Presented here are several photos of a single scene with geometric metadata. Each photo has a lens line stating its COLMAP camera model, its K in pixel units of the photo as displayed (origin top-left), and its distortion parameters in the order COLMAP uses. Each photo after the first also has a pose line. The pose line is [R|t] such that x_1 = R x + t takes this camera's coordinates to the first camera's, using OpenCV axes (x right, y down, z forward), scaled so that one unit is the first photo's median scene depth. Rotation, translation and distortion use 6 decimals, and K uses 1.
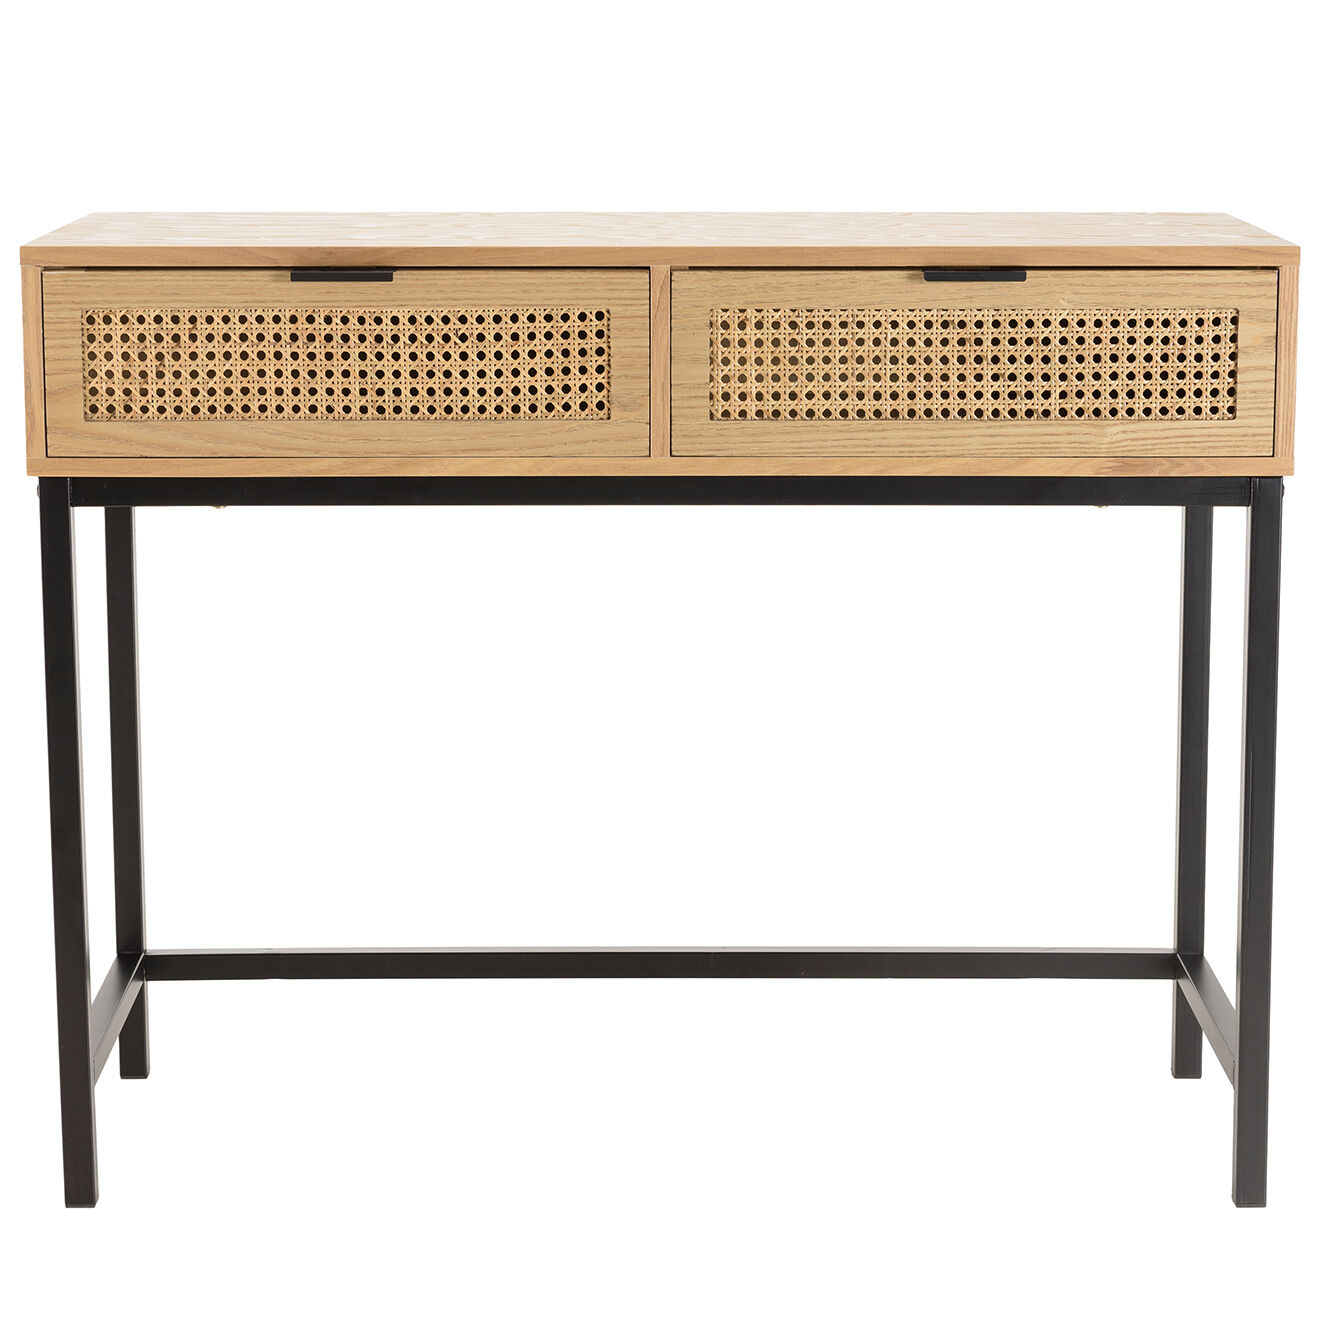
lens RADIAL K [[2742.5, 0, 659.5], [0, 2742.5, 655.4], [0, 0, 1]] dist [-0.009642, 0.000000]
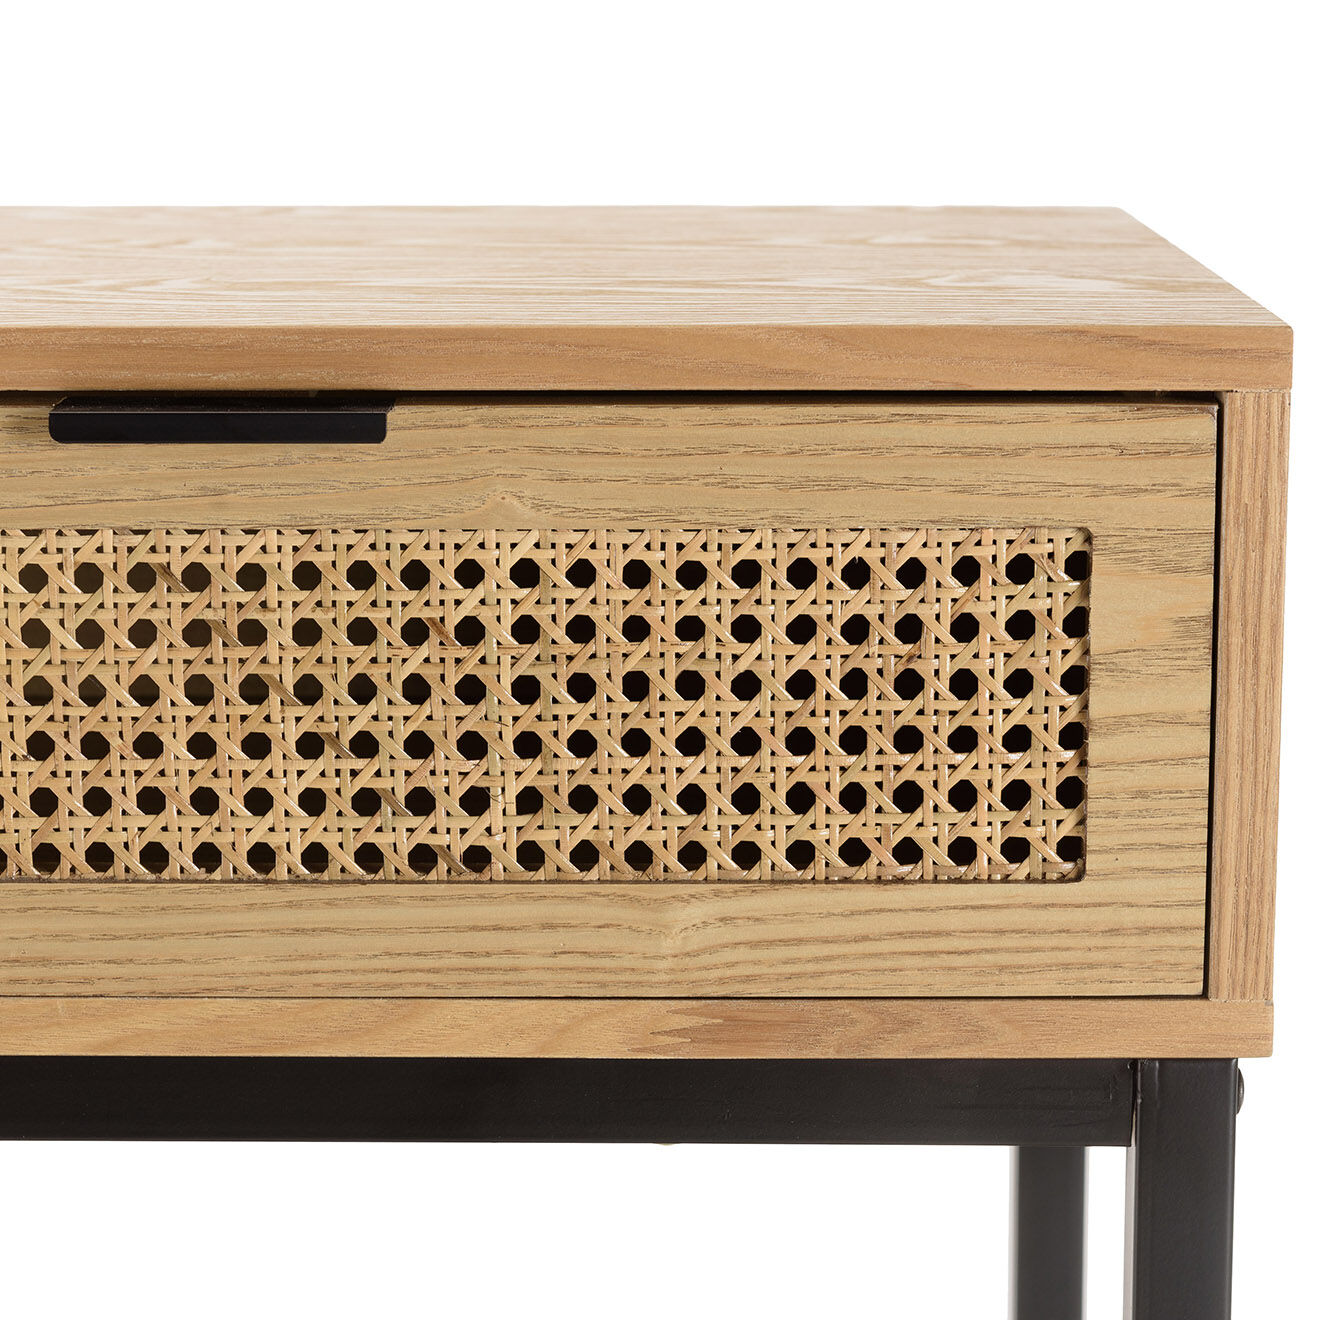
lens RADIAL K [[2742.5, 0, 661.2], [0, 2742.5, 647.9], [0, 0, 1]] dist [-0.009642, 0.000000]
pose [[0.999998, -0.000031, 0.001865, 0.161825], [0.000026, 0.999996, 0.002884, -0.113494], [-0.001865, -0.002884, 0.999994, 0.690203]]
